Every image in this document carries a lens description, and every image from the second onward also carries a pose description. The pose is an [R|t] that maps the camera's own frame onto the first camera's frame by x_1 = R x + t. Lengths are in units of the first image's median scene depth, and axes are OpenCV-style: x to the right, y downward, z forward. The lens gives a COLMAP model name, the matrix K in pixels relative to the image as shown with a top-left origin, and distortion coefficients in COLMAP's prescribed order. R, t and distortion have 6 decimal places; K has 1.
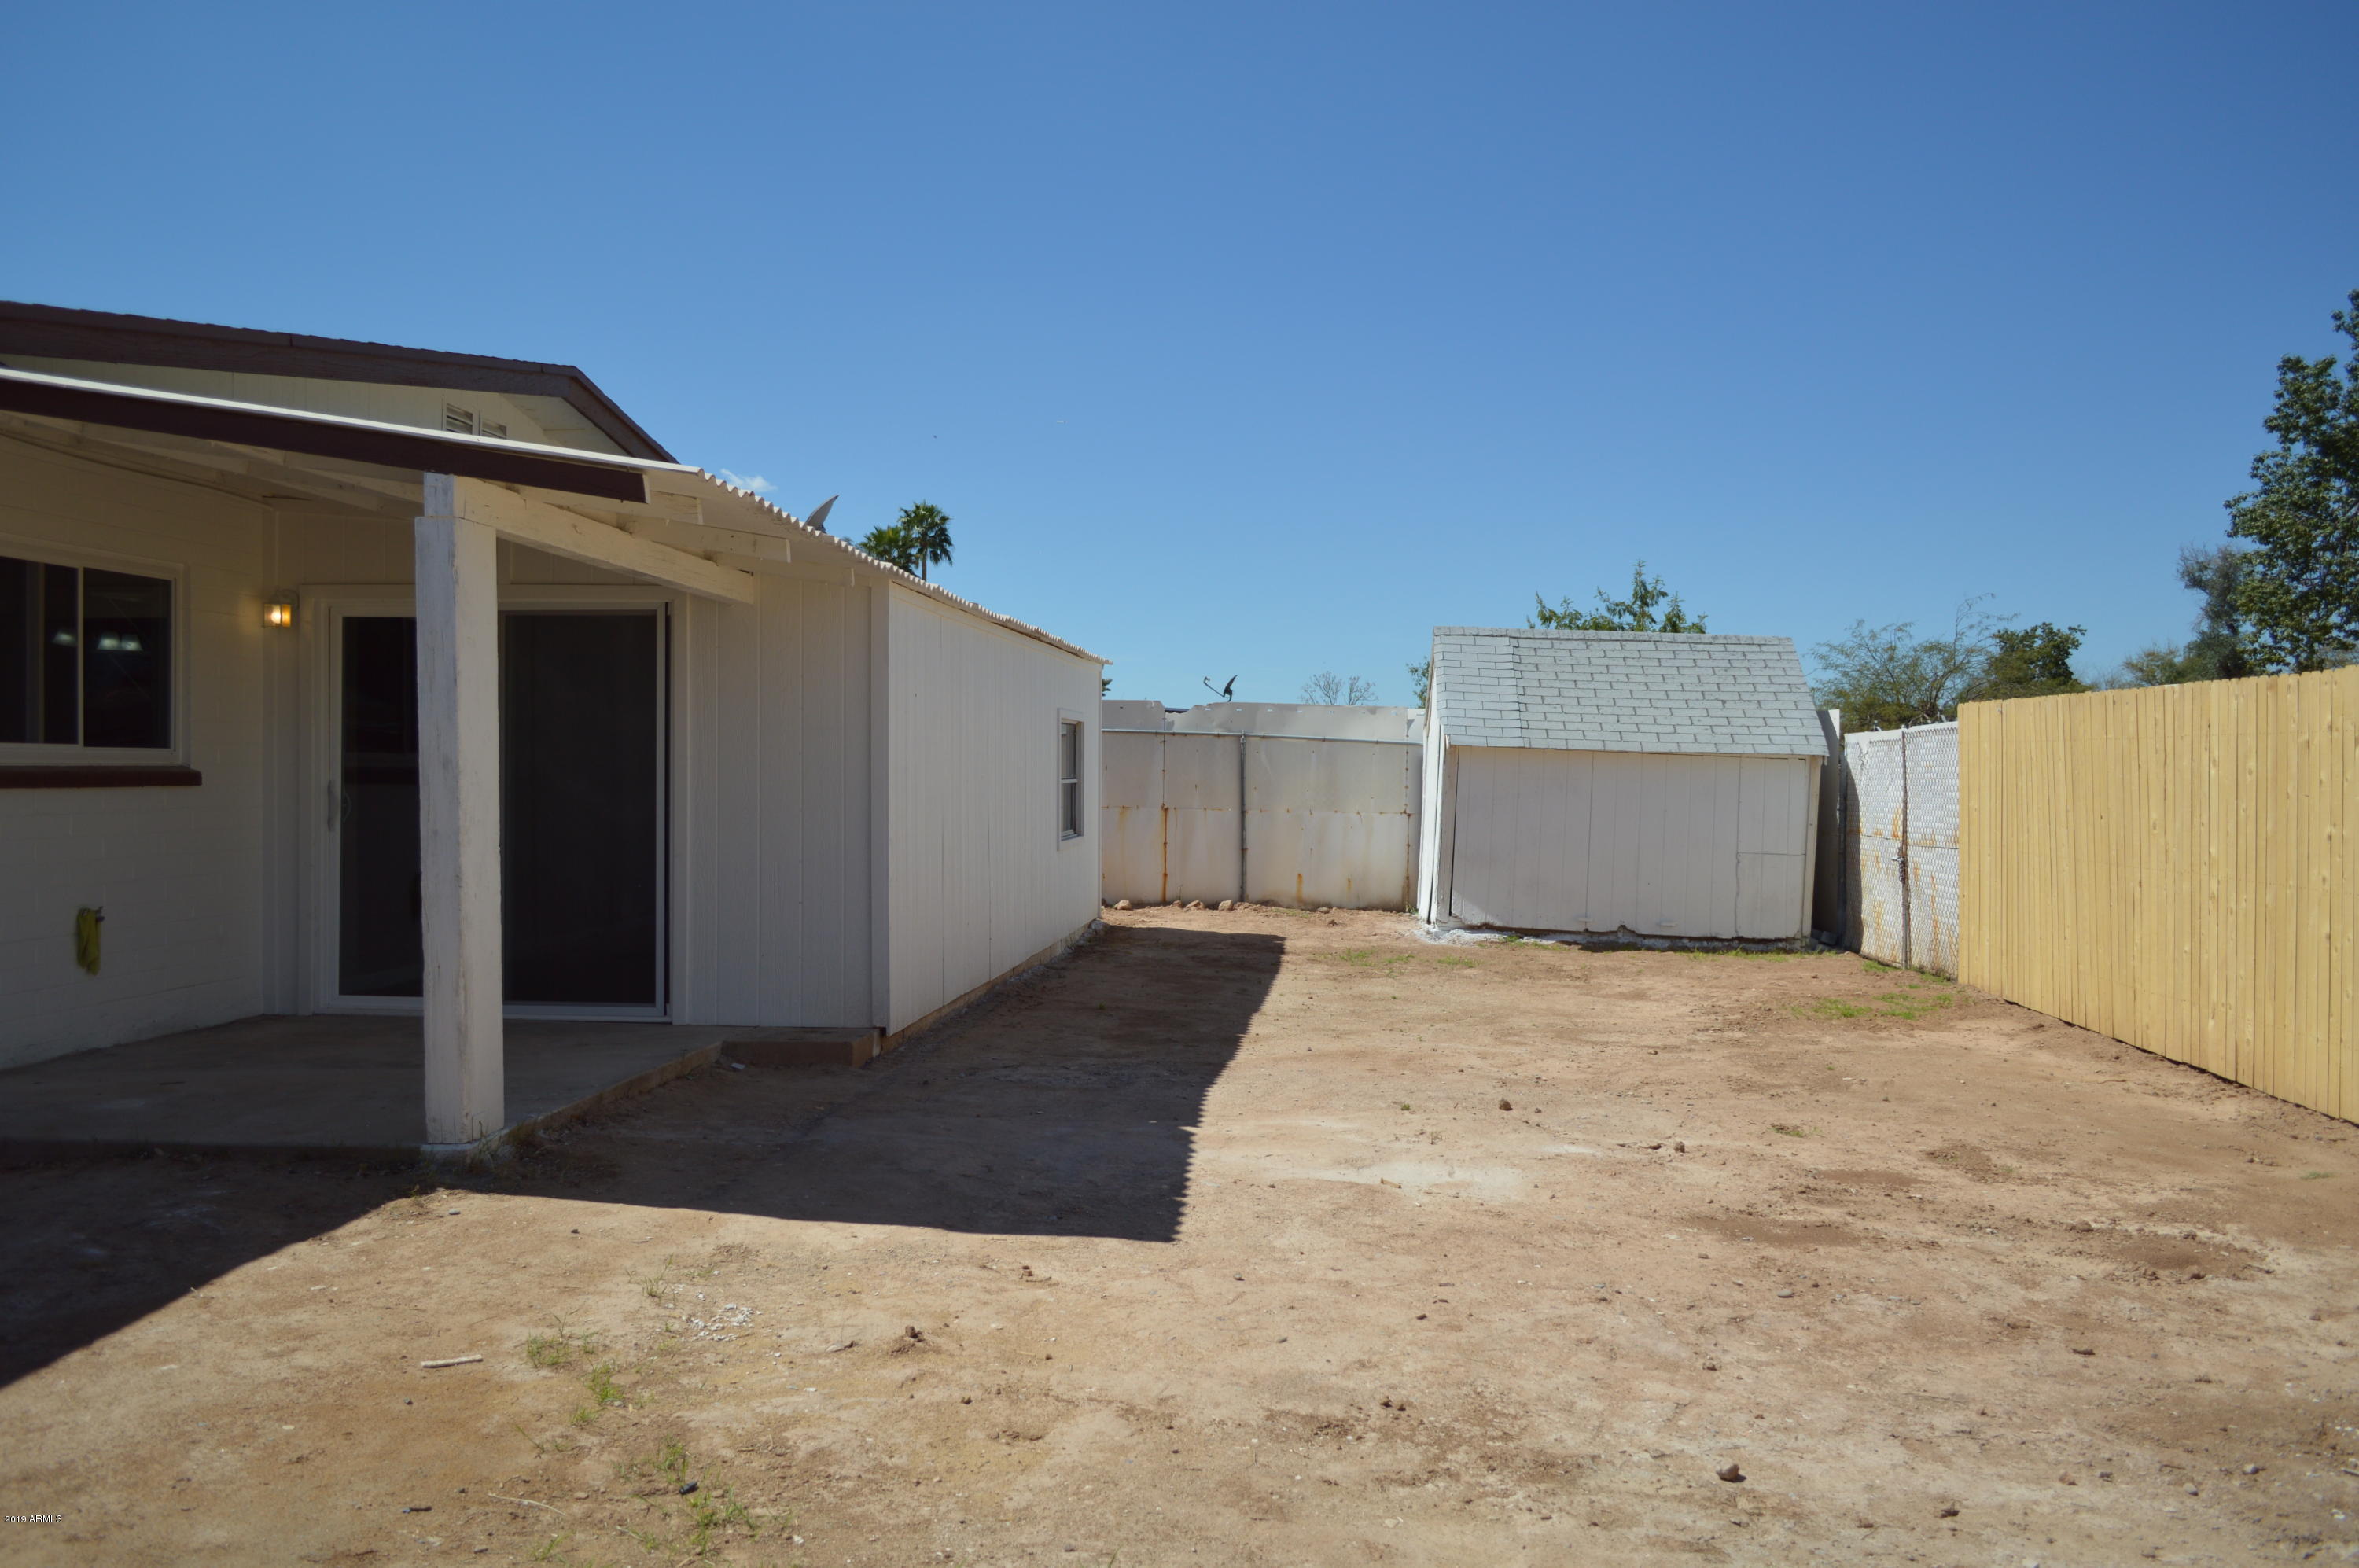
lens RADIAL K [[1871.5, 0, 1179.5], [0, 1871.5, 784.0], [0, 0, 1]] dist [-0.014431, 0.003641]
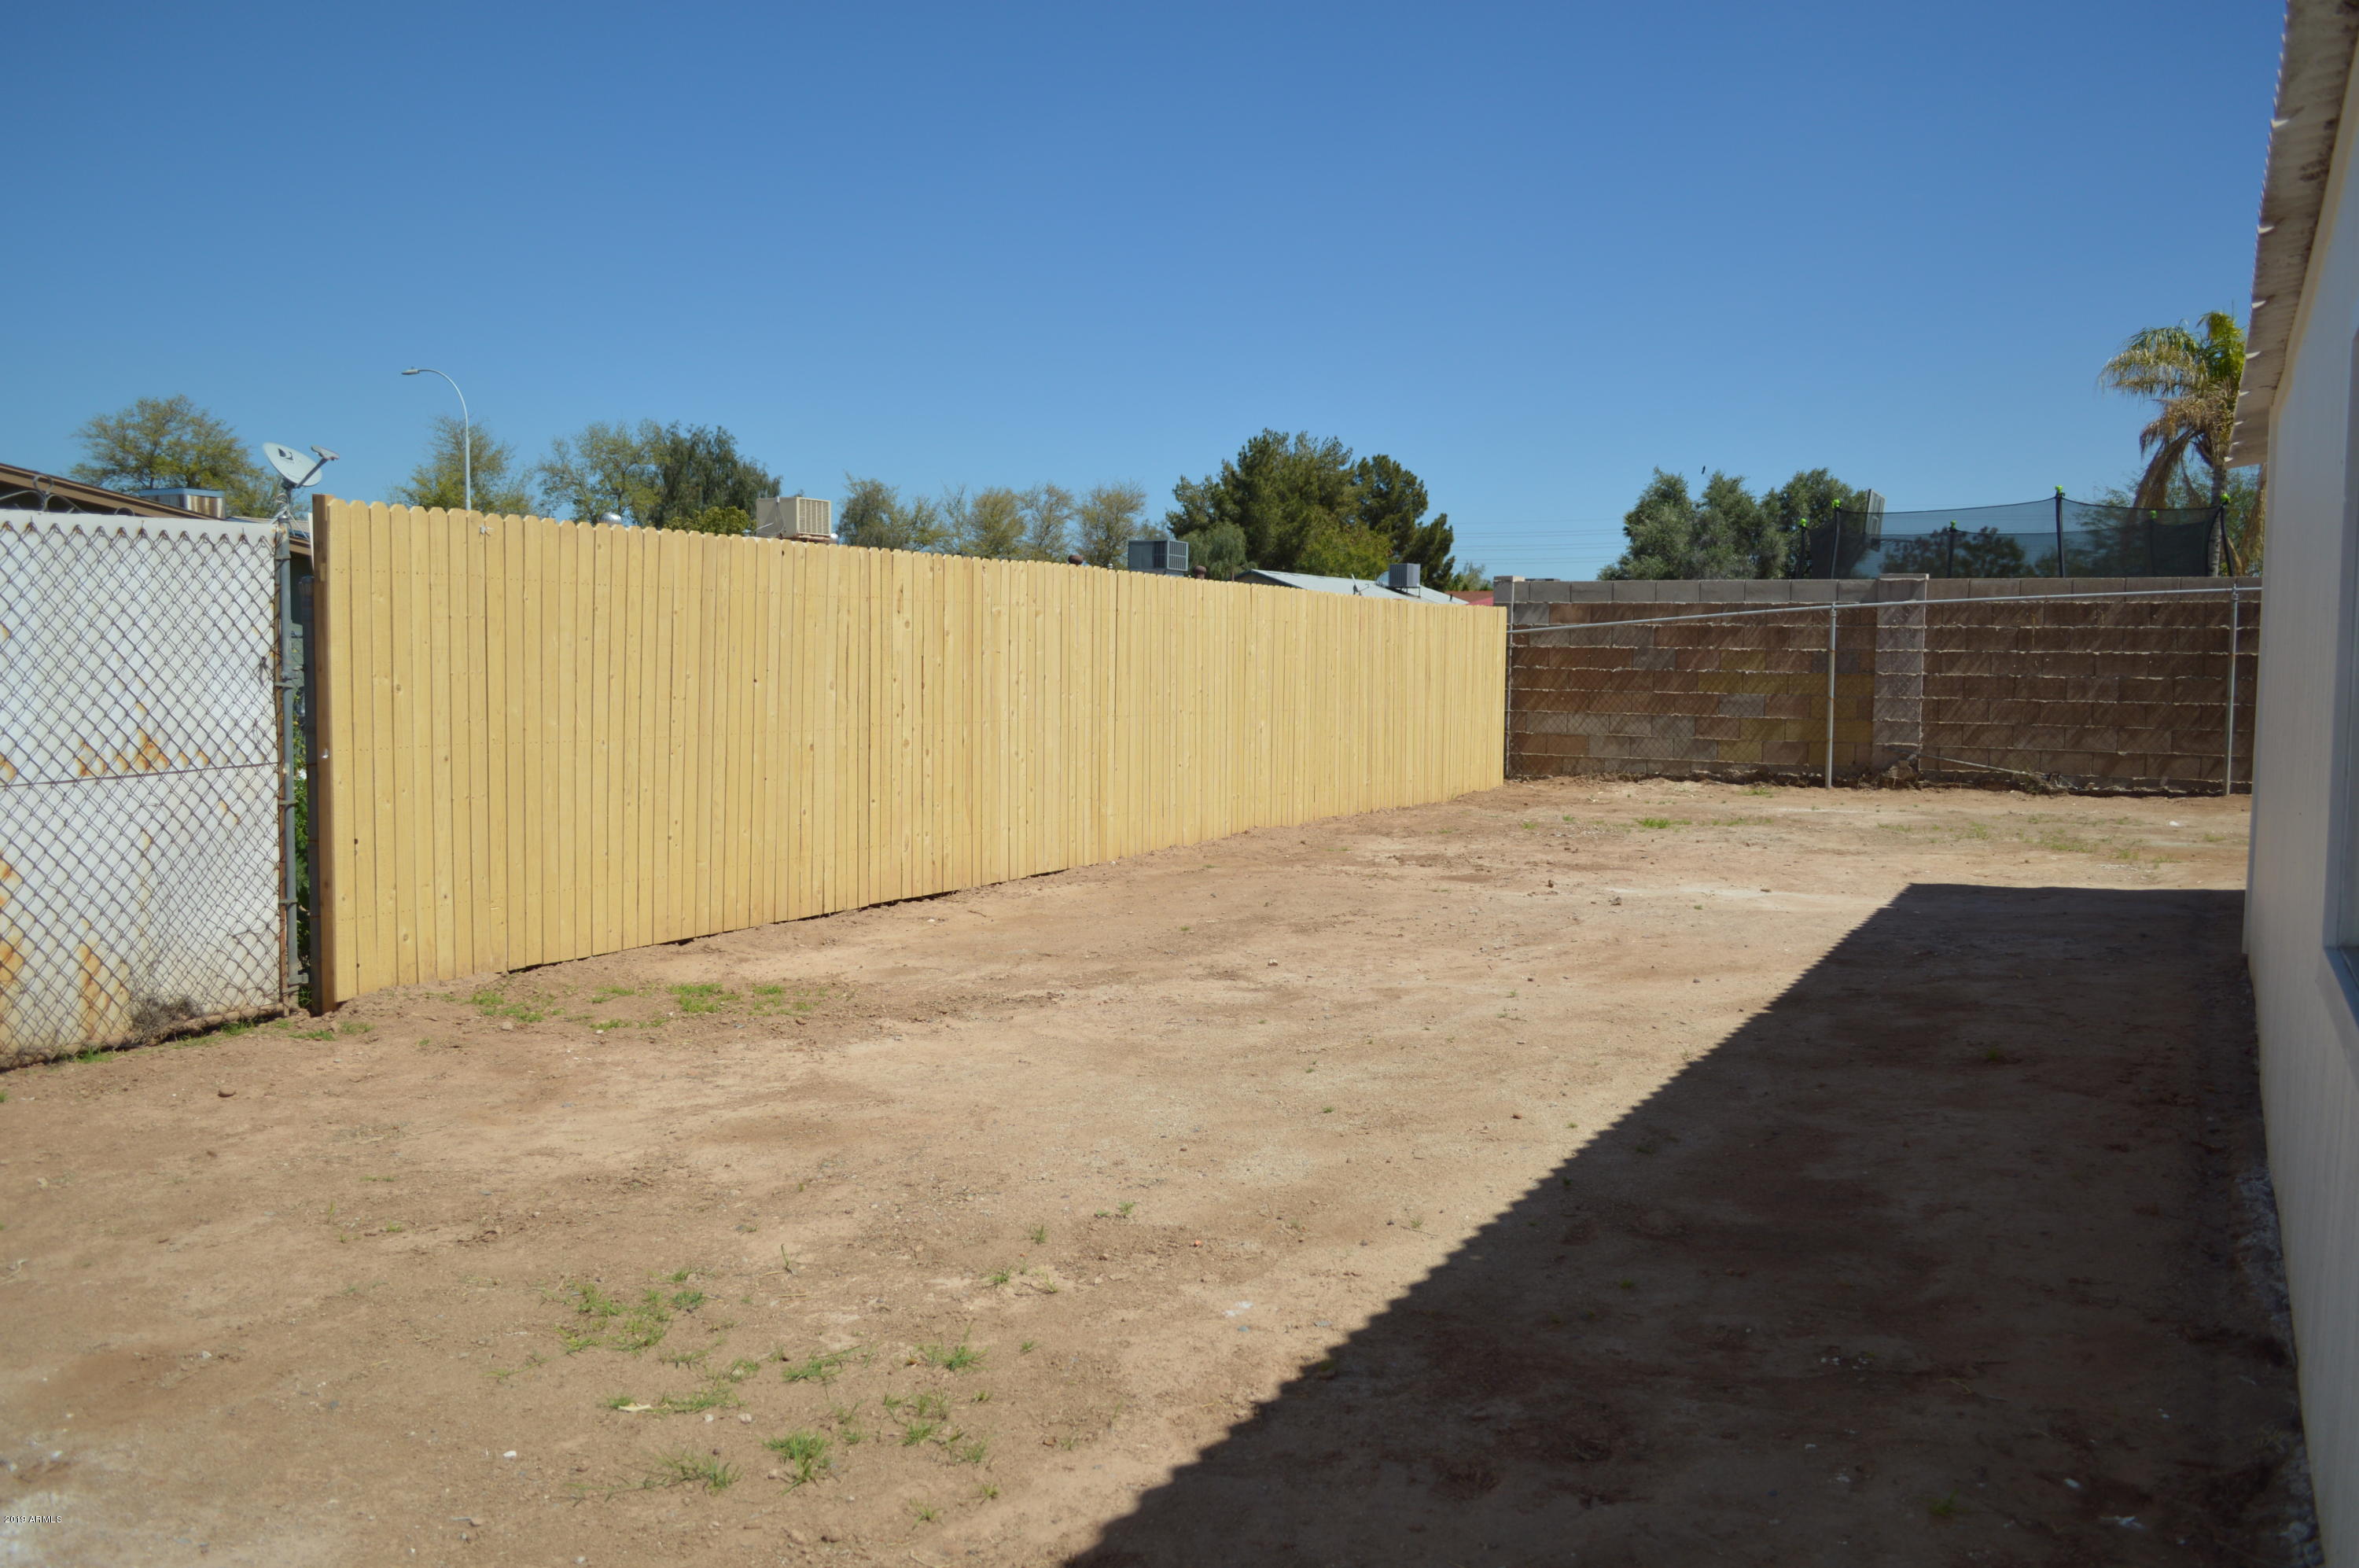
lens RADIAL K [[1871.5, 0, 1179.5], [0, 1871.5, 784.0], [0, 0, 1]] dist [-0.014431, 0.003641]
pose [[-0.918940, -0.034078, 0.392923, -0.031217], [-0.004888, 0.997168, 0.075052, 0.000789], [-0.394367, 0.067048, -0.916504, 1.880950]]
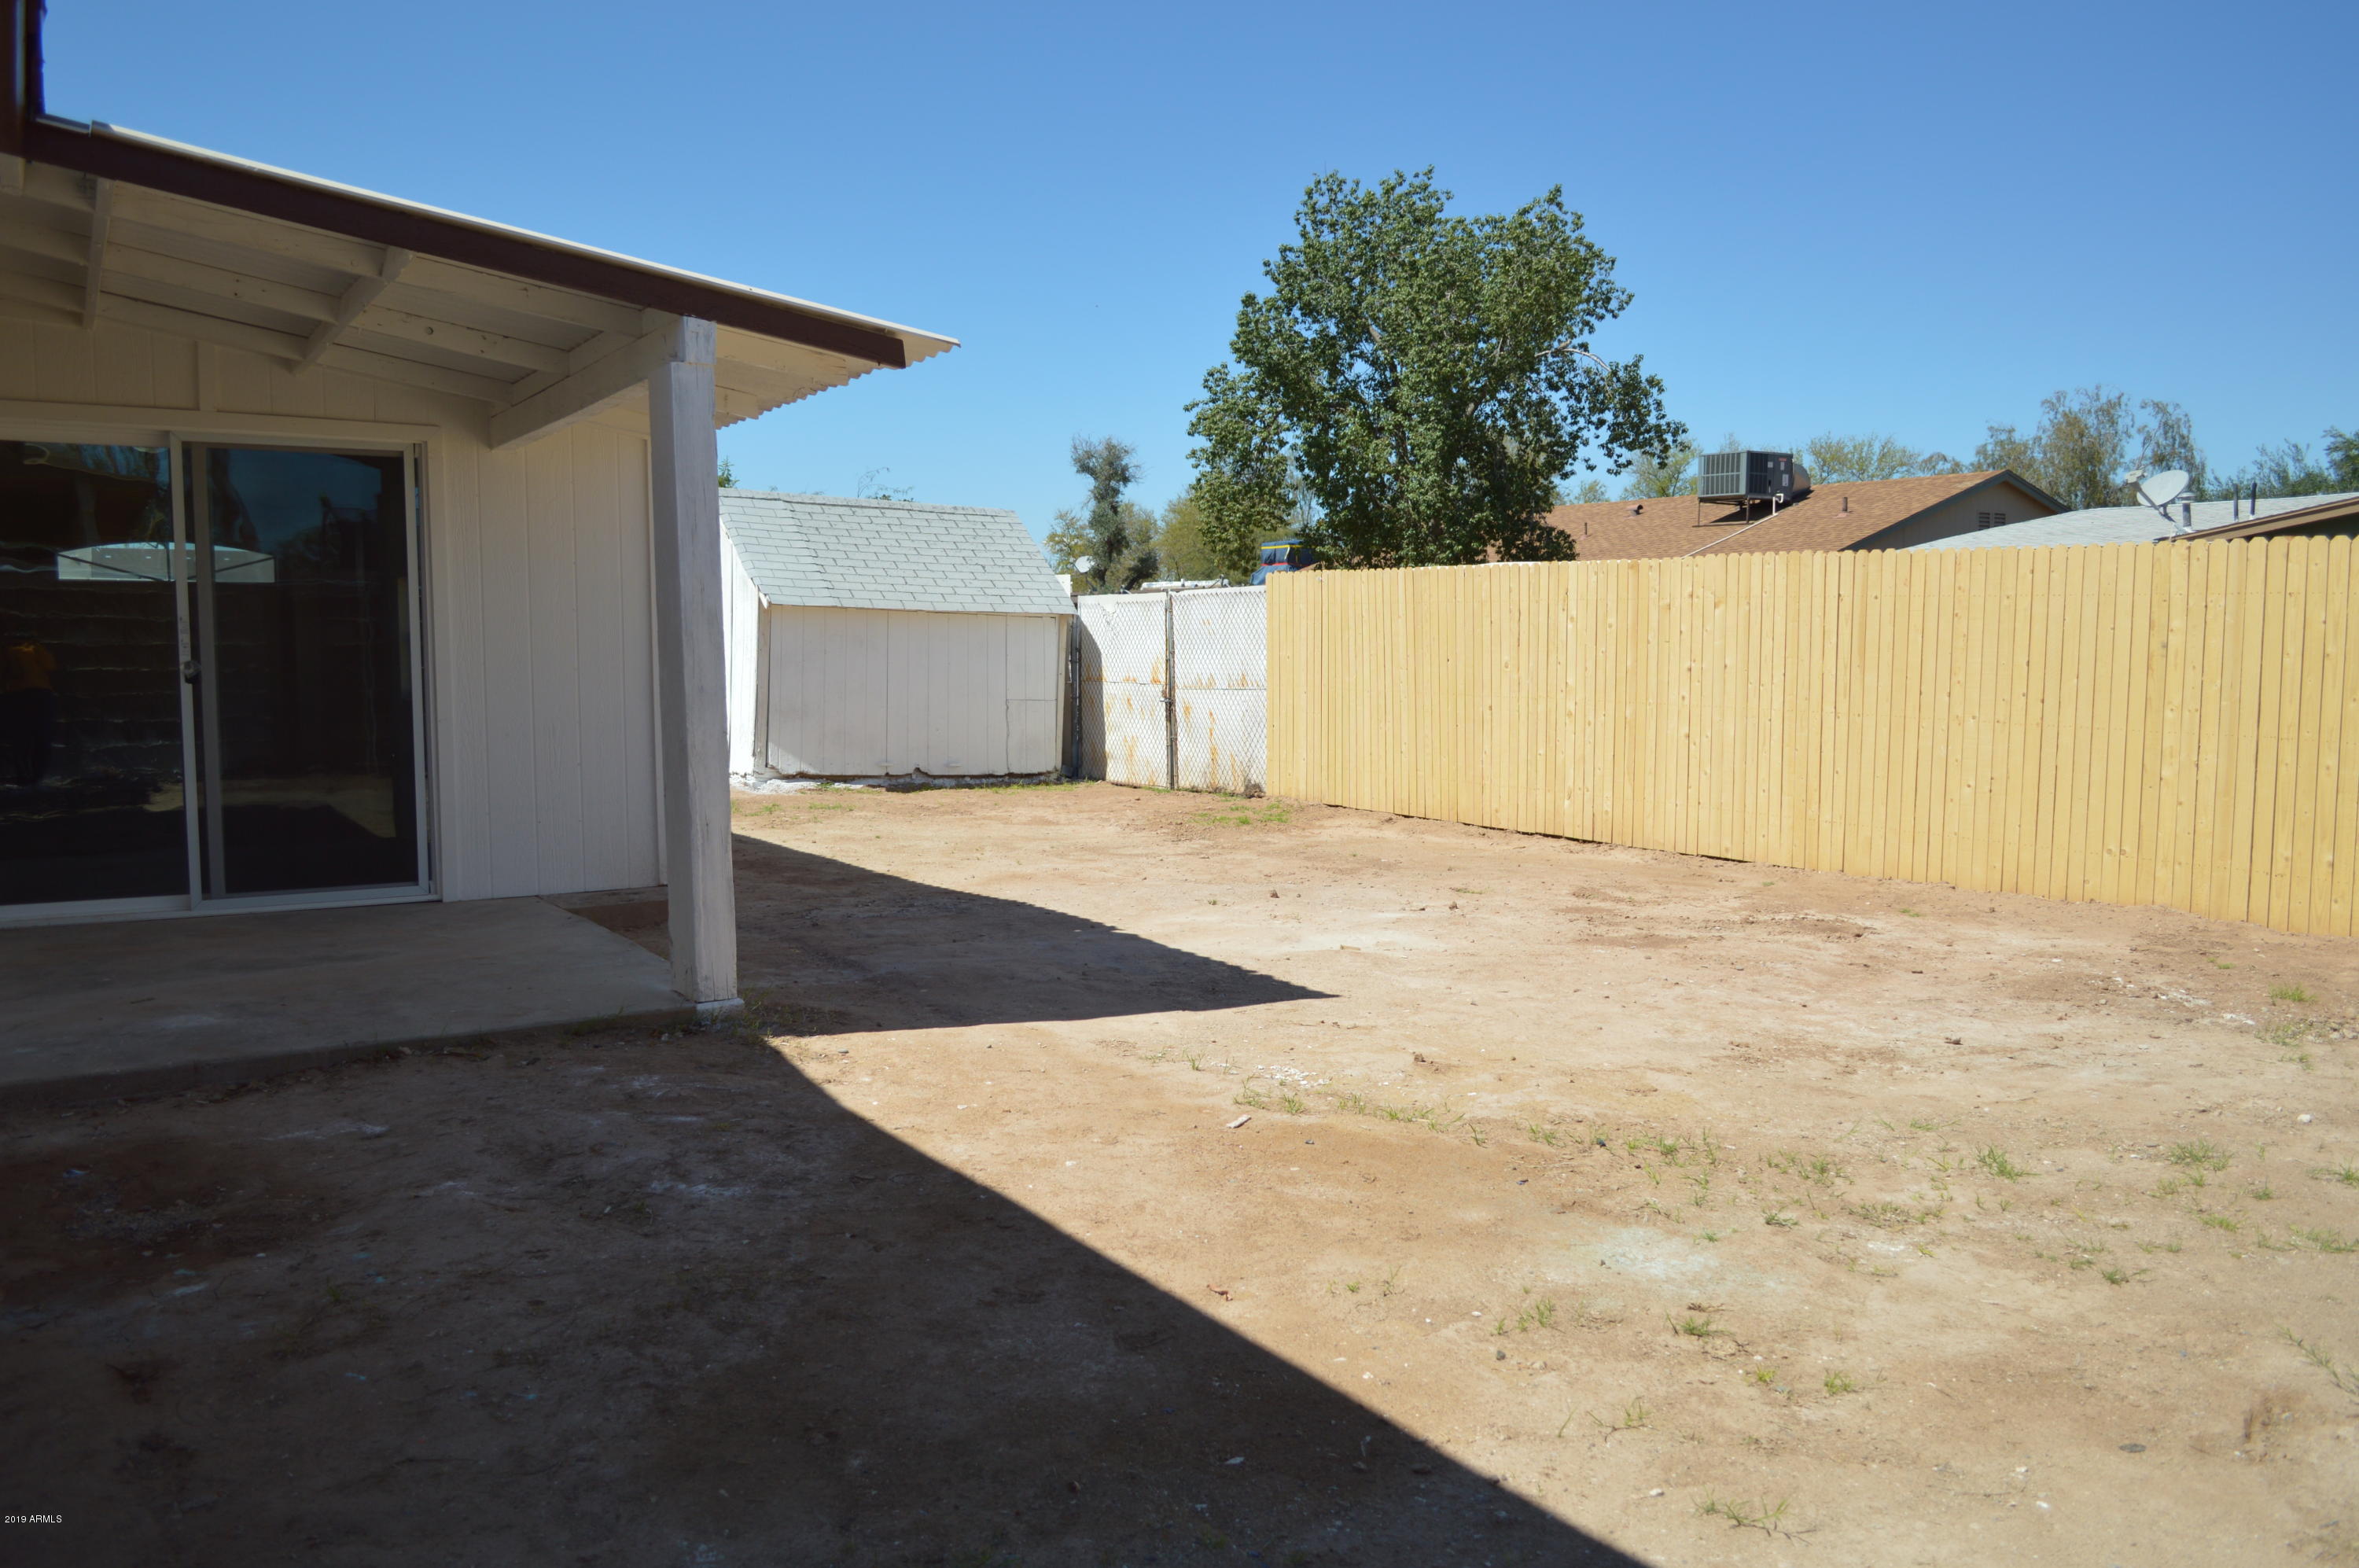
lens RADIAL K [[1871.5, 0, 1179.5], [0, 1871.5, 784.0], [0, 0, 1]] dist [-0.014431, 0.003641]
pose [[0.796775, -0.053080, 0.601941, -0.524316], [0.008087, 0.996982, 0.077211, 0.001170], [-0.604222, -0.056651, 0.794799, 0.040416]]
